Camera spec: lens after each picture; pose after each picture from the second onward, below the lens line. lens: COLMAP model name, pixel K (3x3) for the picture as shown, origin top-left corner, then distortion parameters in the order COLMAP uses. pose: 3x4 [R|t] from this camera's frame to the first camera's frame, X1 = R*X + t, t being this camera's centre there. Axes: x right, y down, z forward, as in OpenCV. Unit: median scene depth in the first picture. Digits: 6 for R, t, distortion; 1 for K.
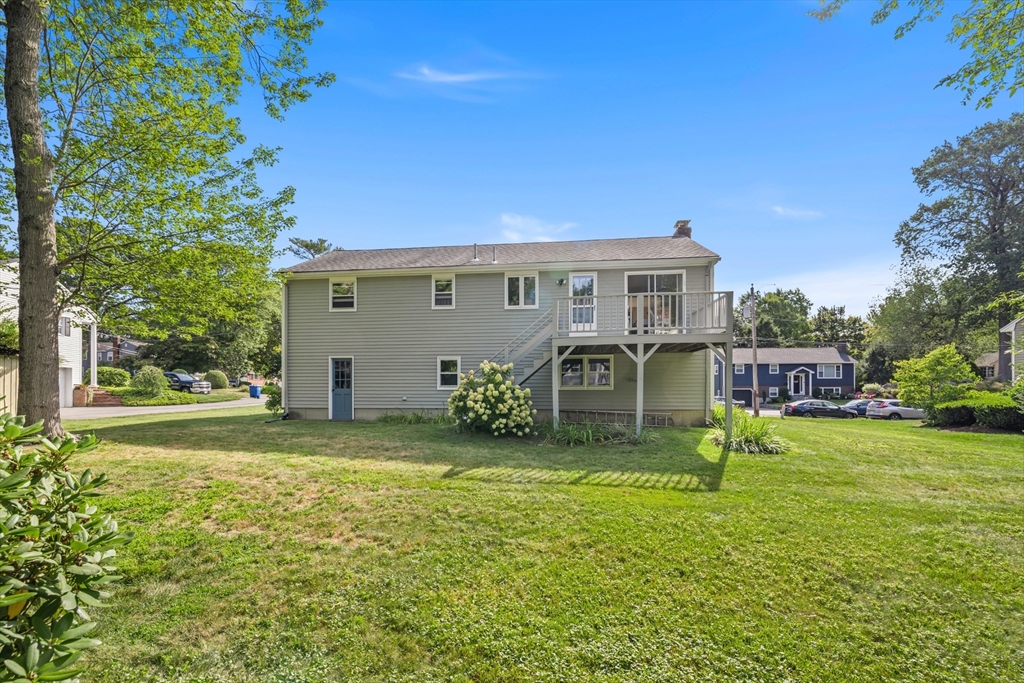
lens RADIAL K [[432.7, 0, 511.9], [0, 432.7, 383.2], [0, 0, 1]] dist [0.000484, 0.000034]
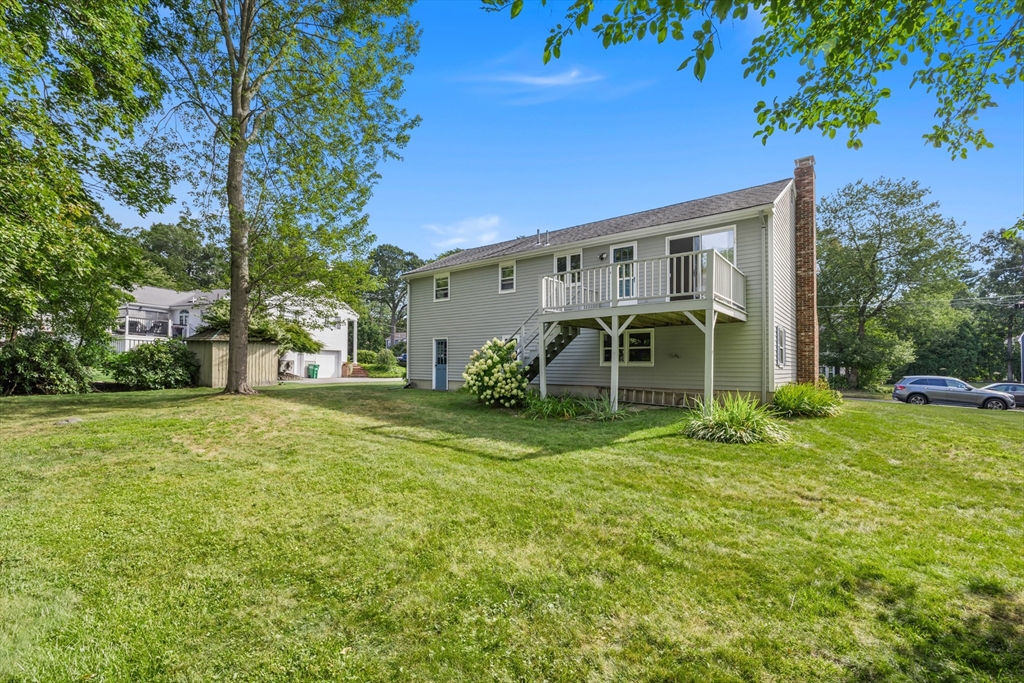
lens RADIAL K [[435.2, 0, 514.1], [0, 435.2, 353.7], [0, 0, 1]] dist [0.000552, 0.000200]
pose [[0.864029, -0.008073, -0.503377, 0.486516], [-0.003056, 0.999769, -0.021279, 0.009954], [0.503432, 0.019924, 0.863805, 0.054203]]
